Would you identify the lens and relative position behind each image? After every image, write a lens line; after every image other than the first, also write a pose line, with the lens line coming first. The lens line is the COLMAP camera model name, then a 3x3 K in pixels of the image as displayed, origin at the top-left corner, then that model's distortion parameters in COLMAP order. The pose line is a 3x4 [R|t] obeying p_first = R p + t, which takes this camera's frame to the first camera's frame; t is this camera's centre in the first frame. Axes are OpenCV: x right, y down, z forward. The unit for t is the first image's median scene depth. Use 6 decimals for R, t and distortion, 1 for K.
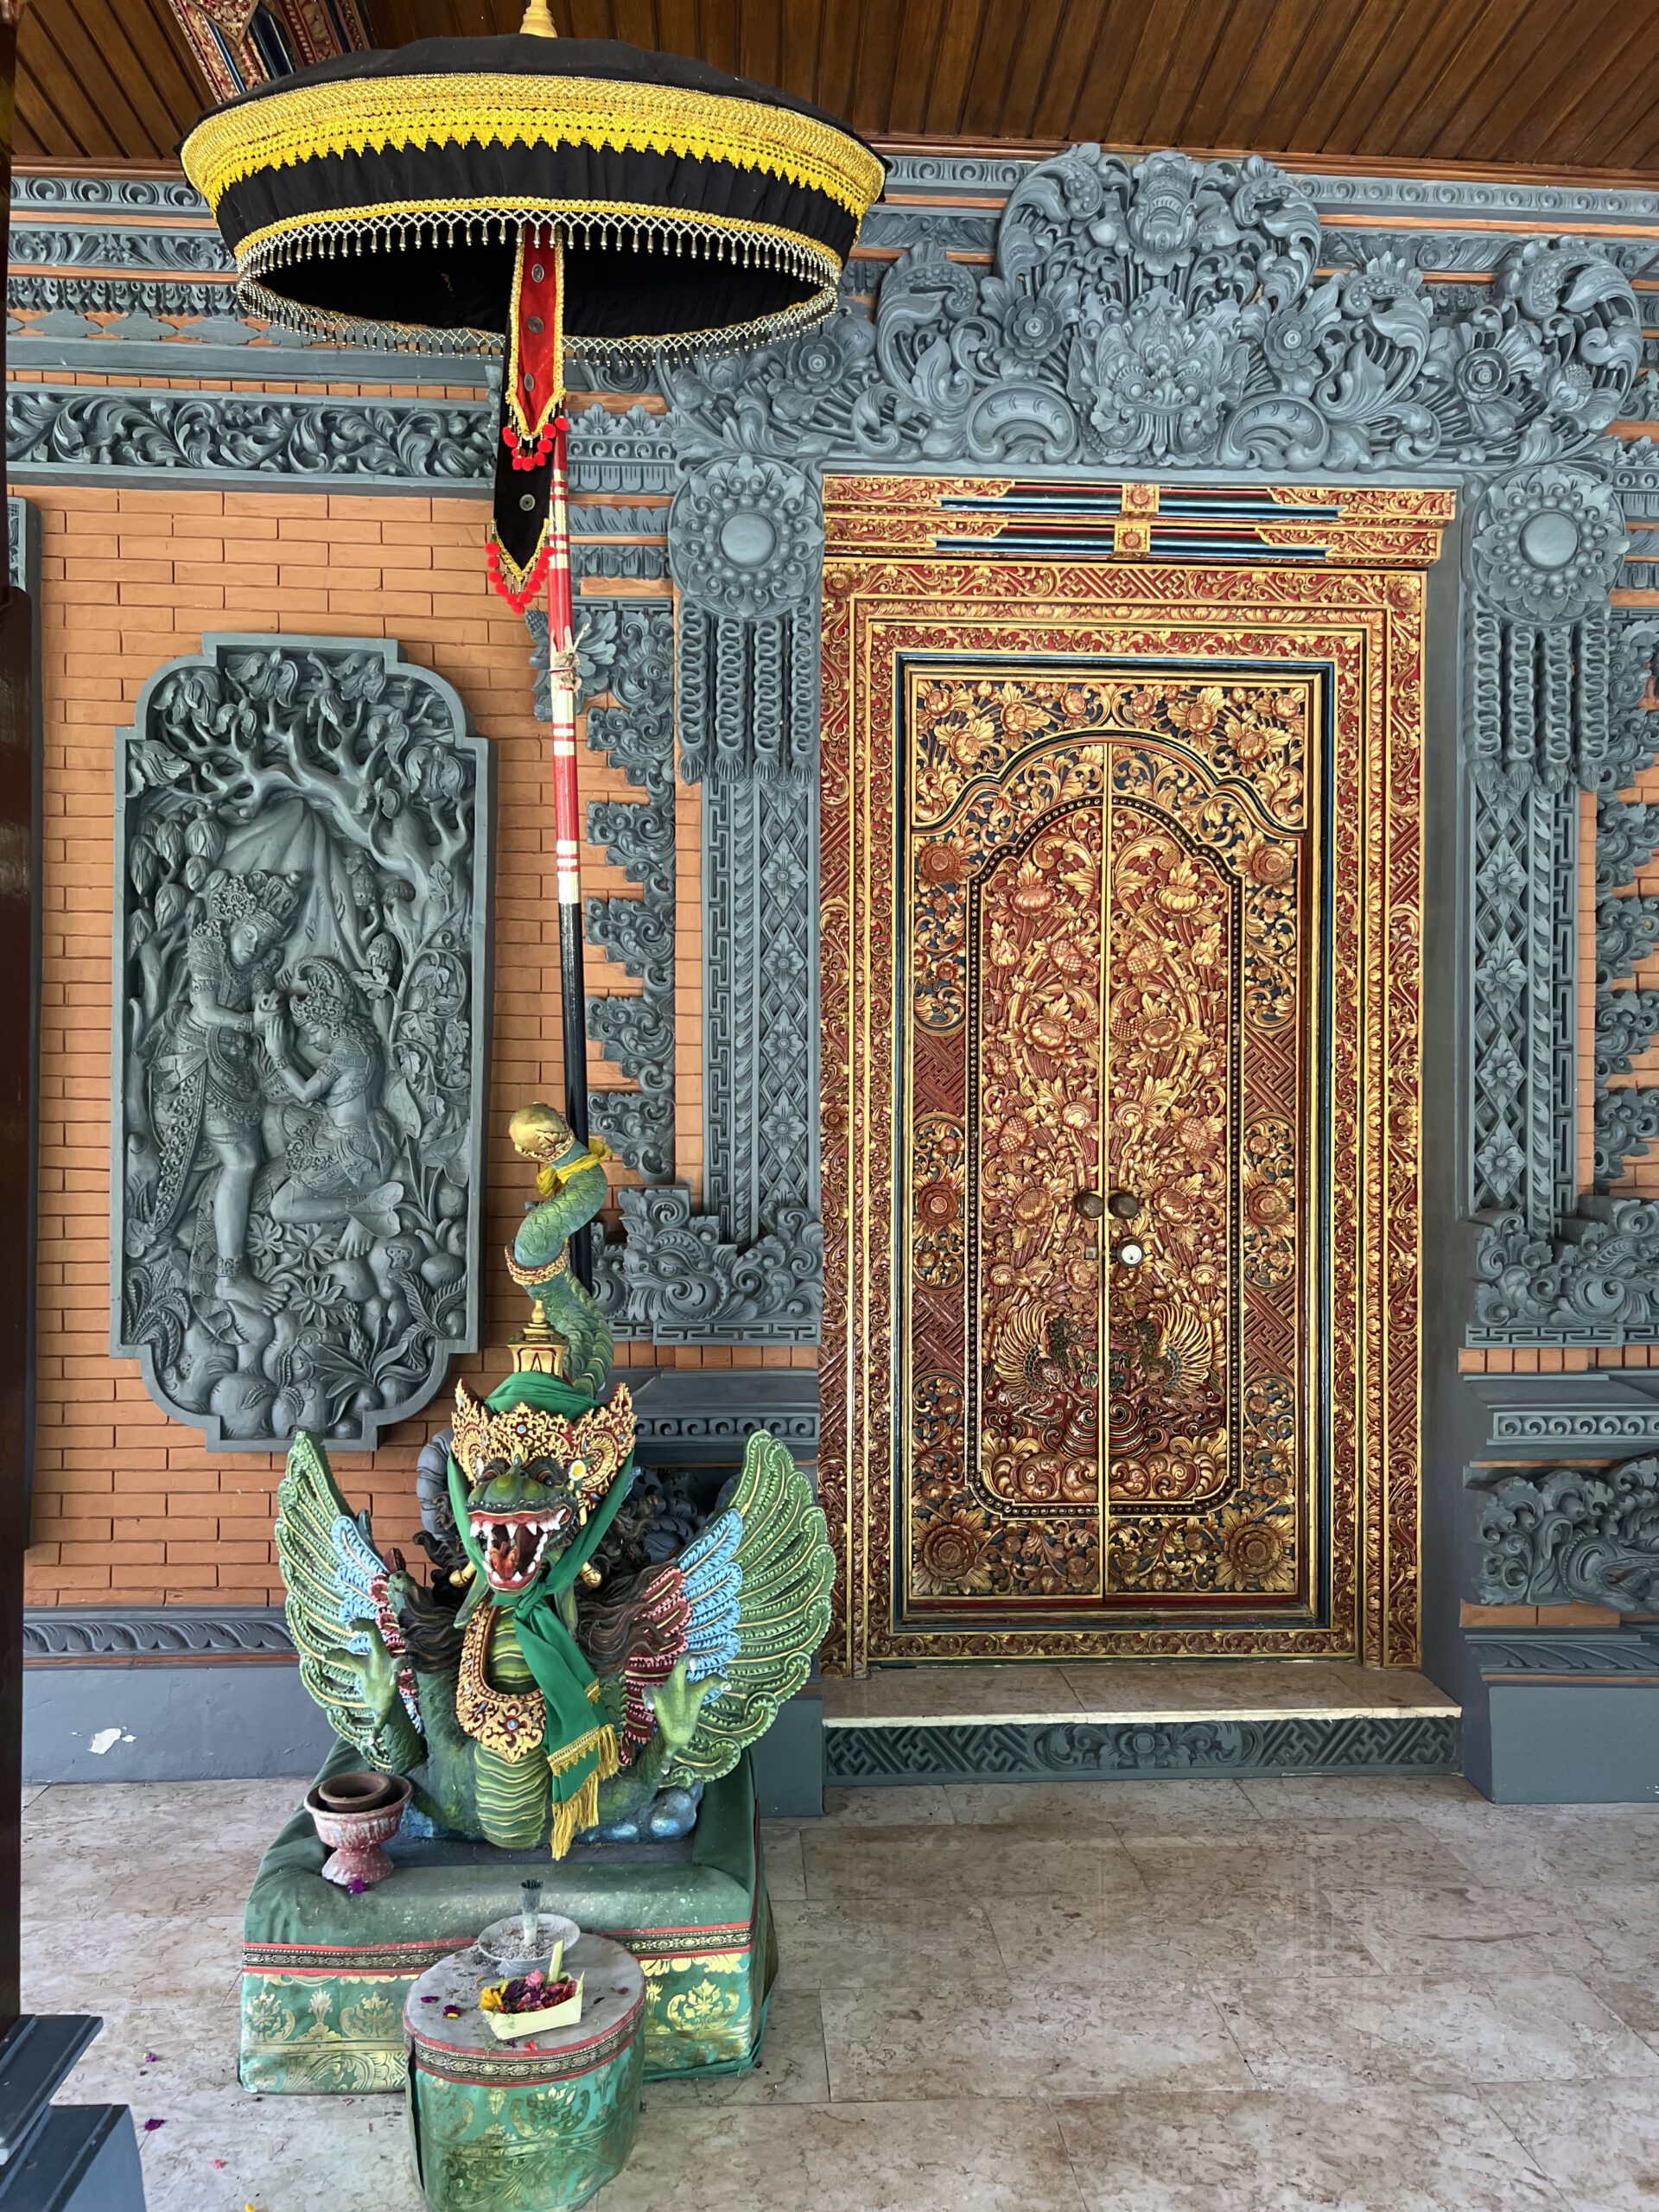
lens RADIAL K [[1657.2, 0, 839.0], [0, 1657.2, 1132.2], [0, 0, 1]] dist [0.087617, -0.155665]
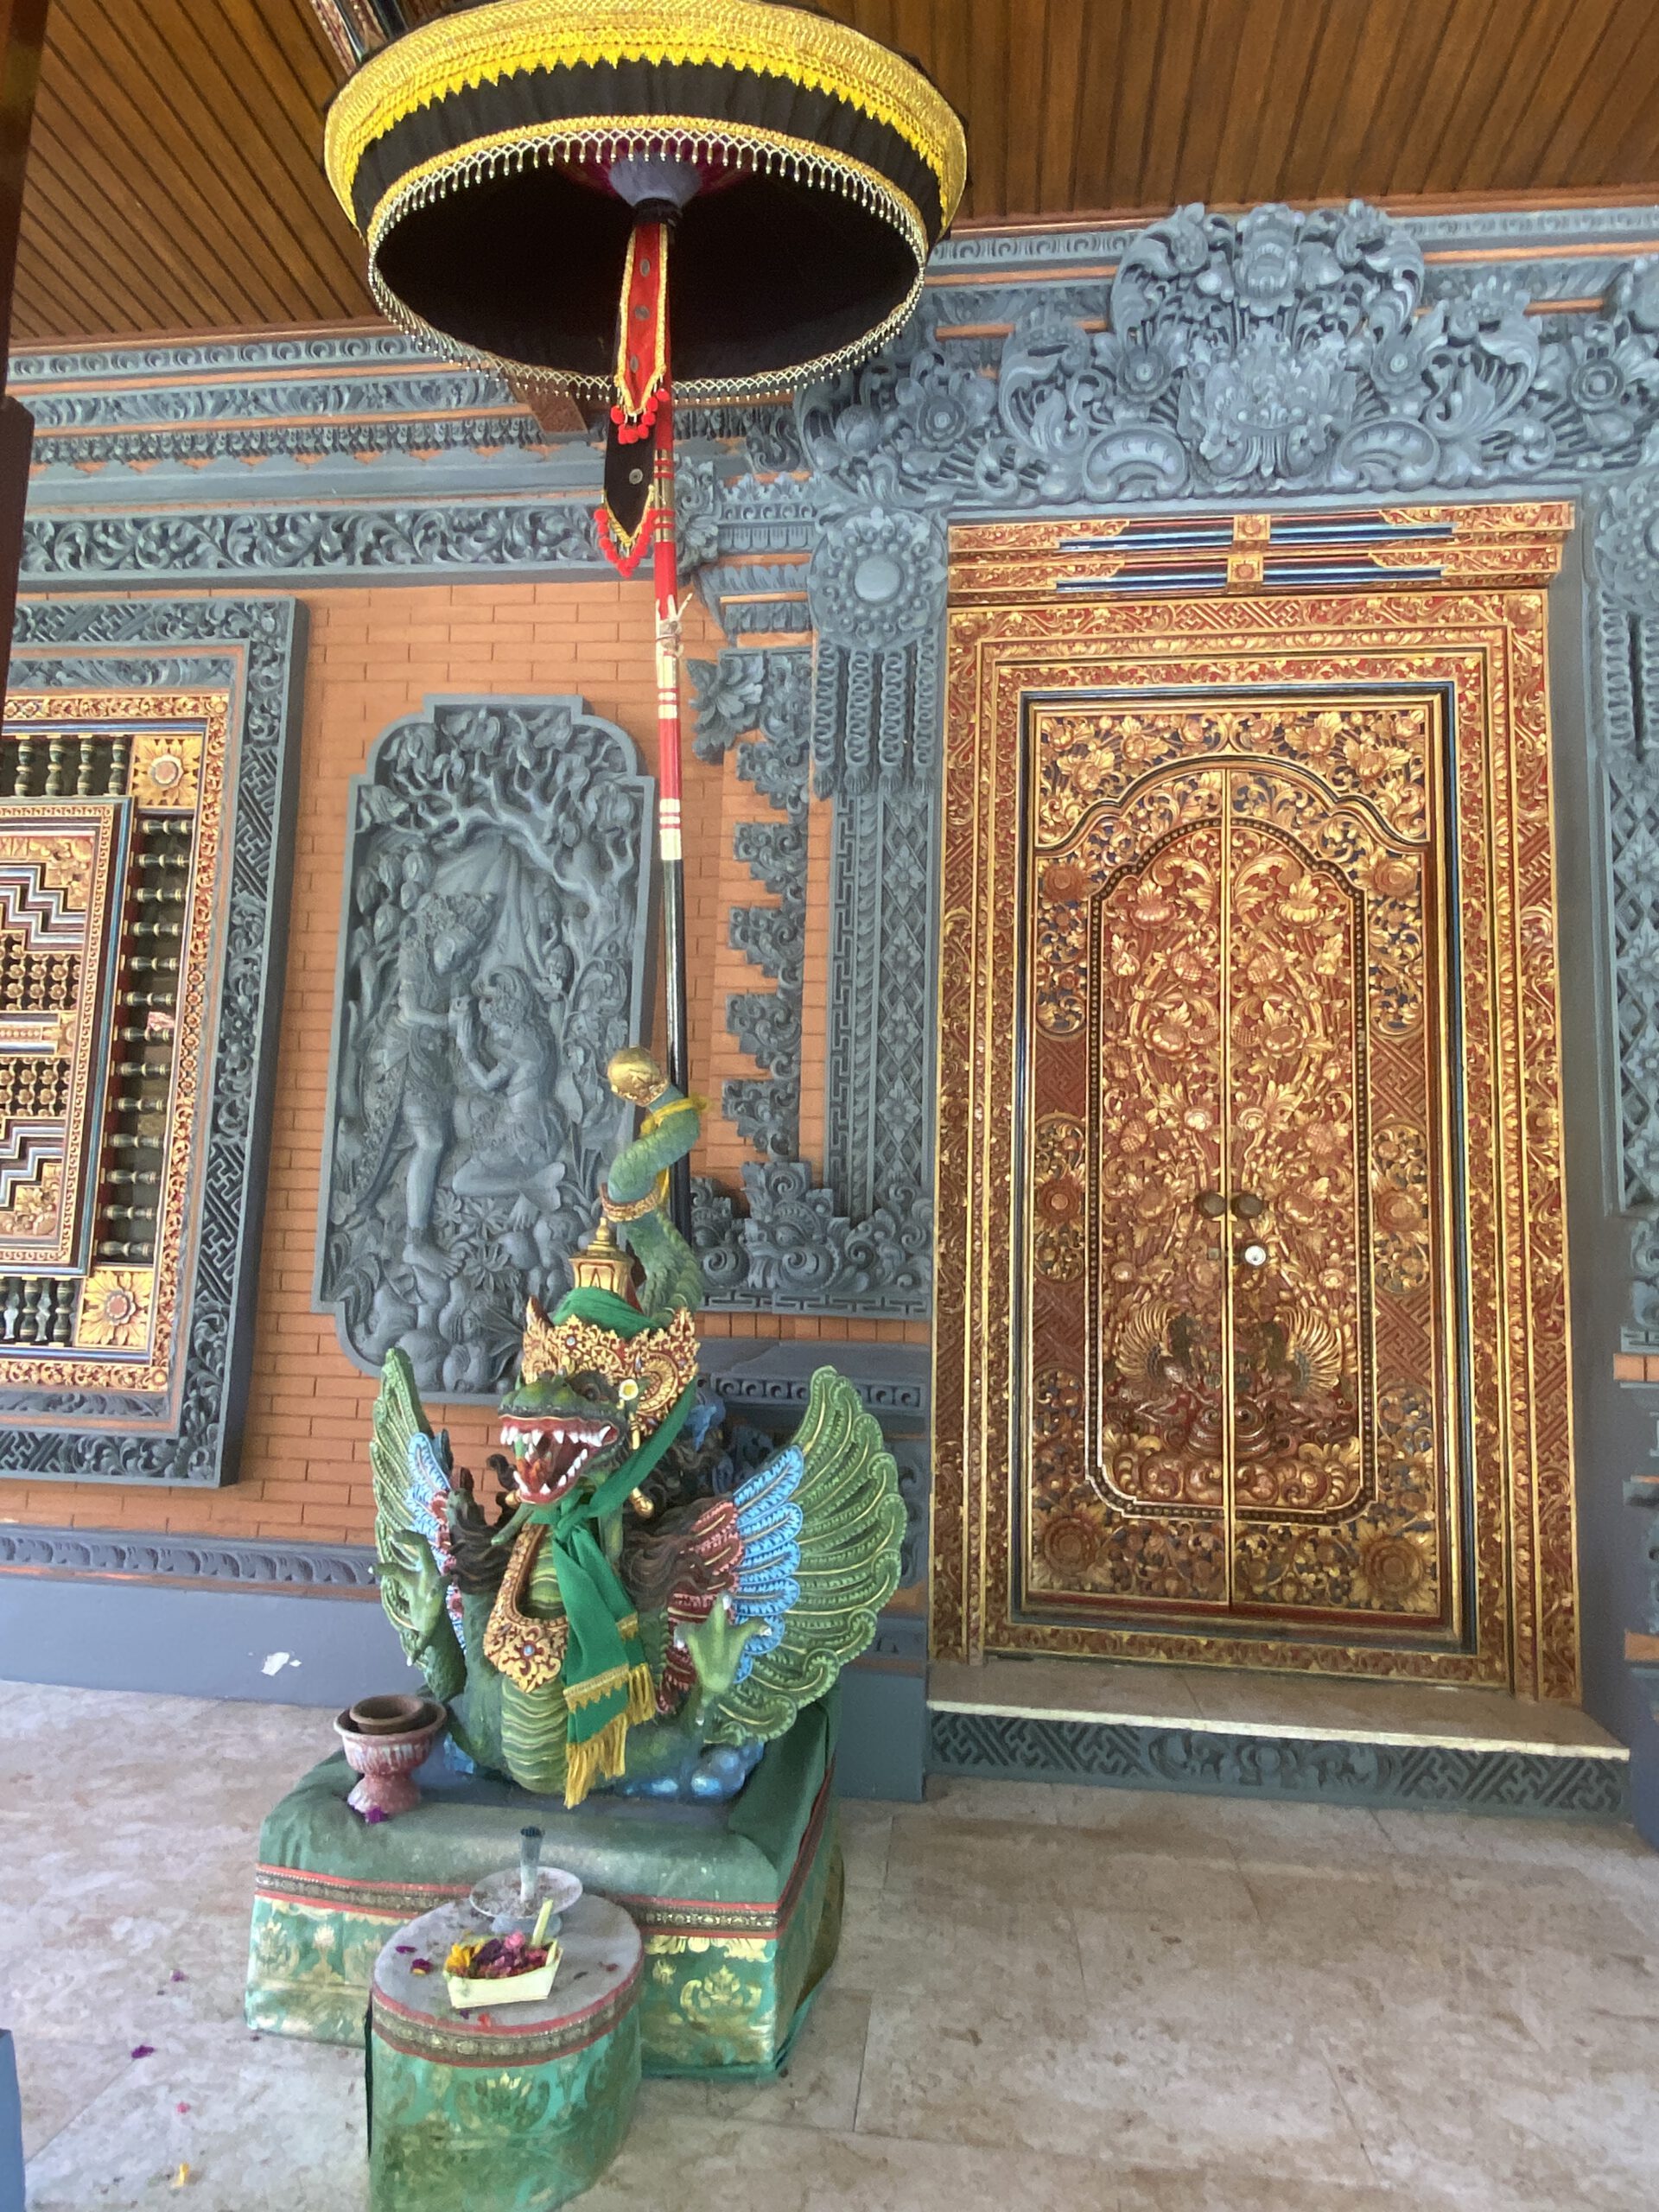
lens RADIAL K [[1296.6, 0, 813.6], [0, 1296.6, 1098.1], [0, 0, 1]] dist [0.079904, -0.101859]
pose [[0.983373, 0.005924, -0.181503, 0.059291], [-0.026381, 0.993526, -0.110500, 0.078095], [0.179673, 0.113450, 0.977162, 0.173120]]
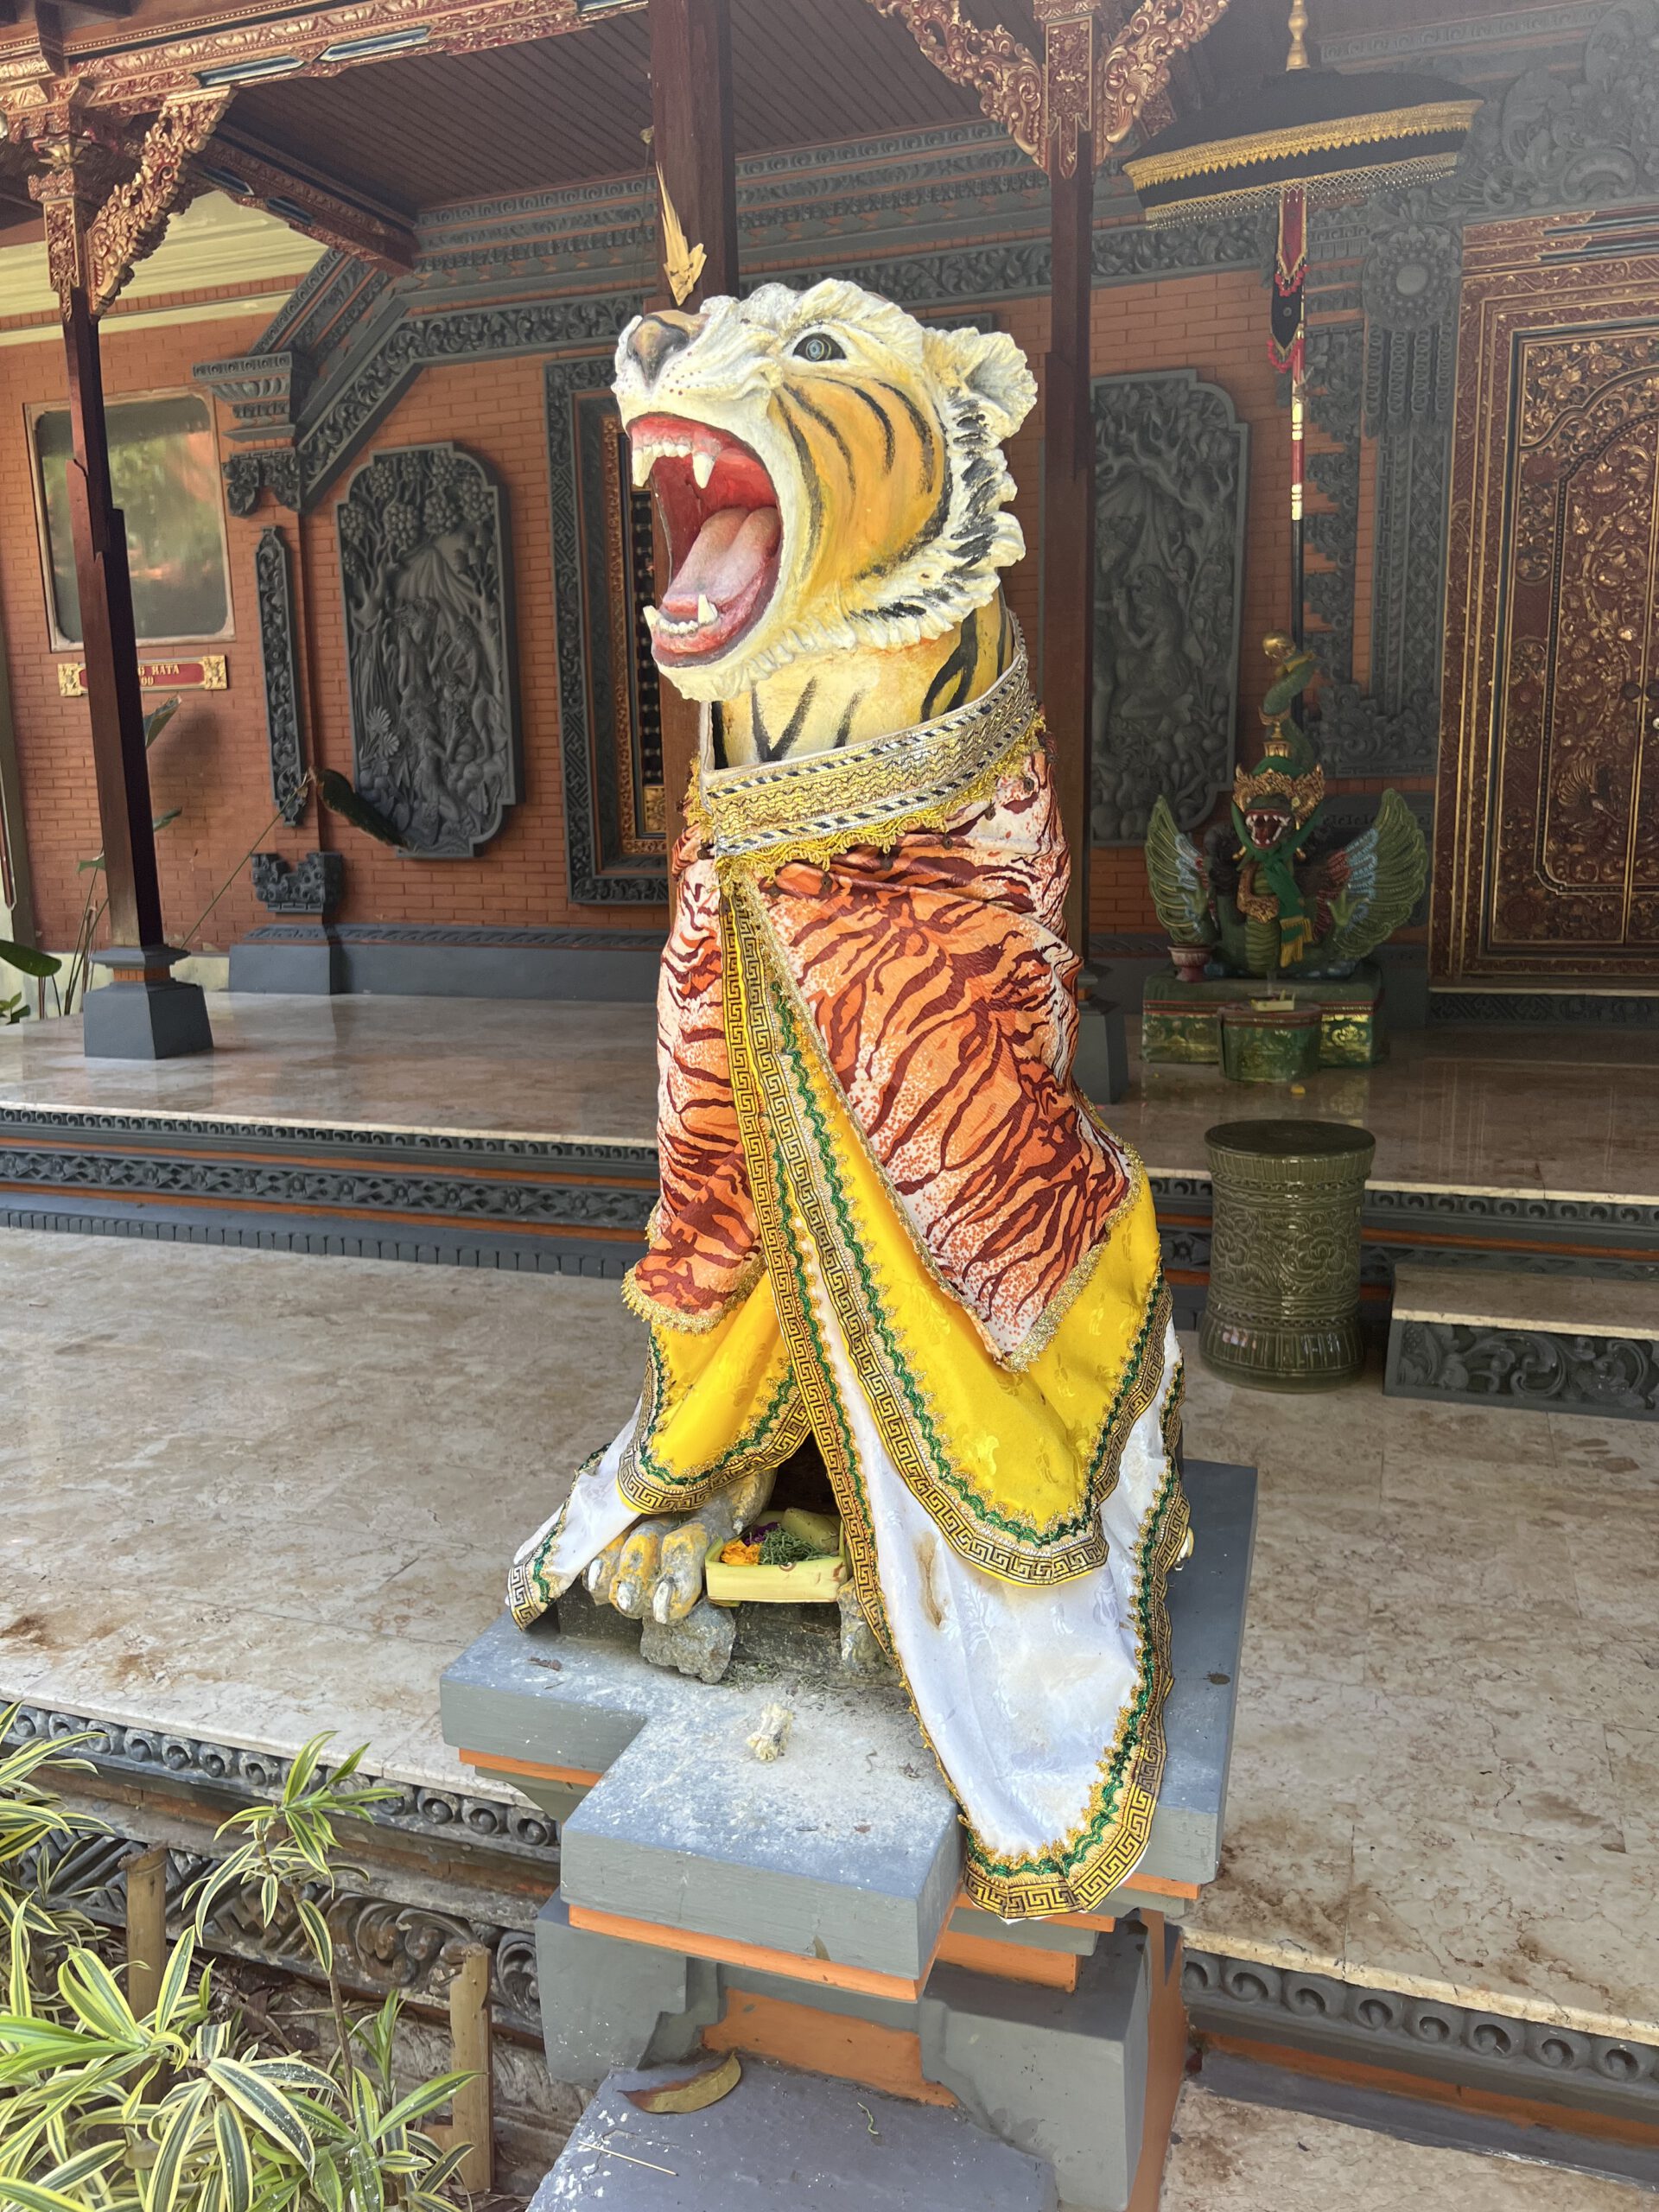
lens RADIAL K [[1629.6, 0, 829.5], [0, 1629.6, 1106.0], [0, 0, 1]] dist [0.045114, -0.058801]
pose [[0.915704, 0.051880, -0.398490, 0.101994], [0.029367, 0.980340, 0.195117, 0.108281], [0.400779, -0.190372, 0.896178, -0.802217]]
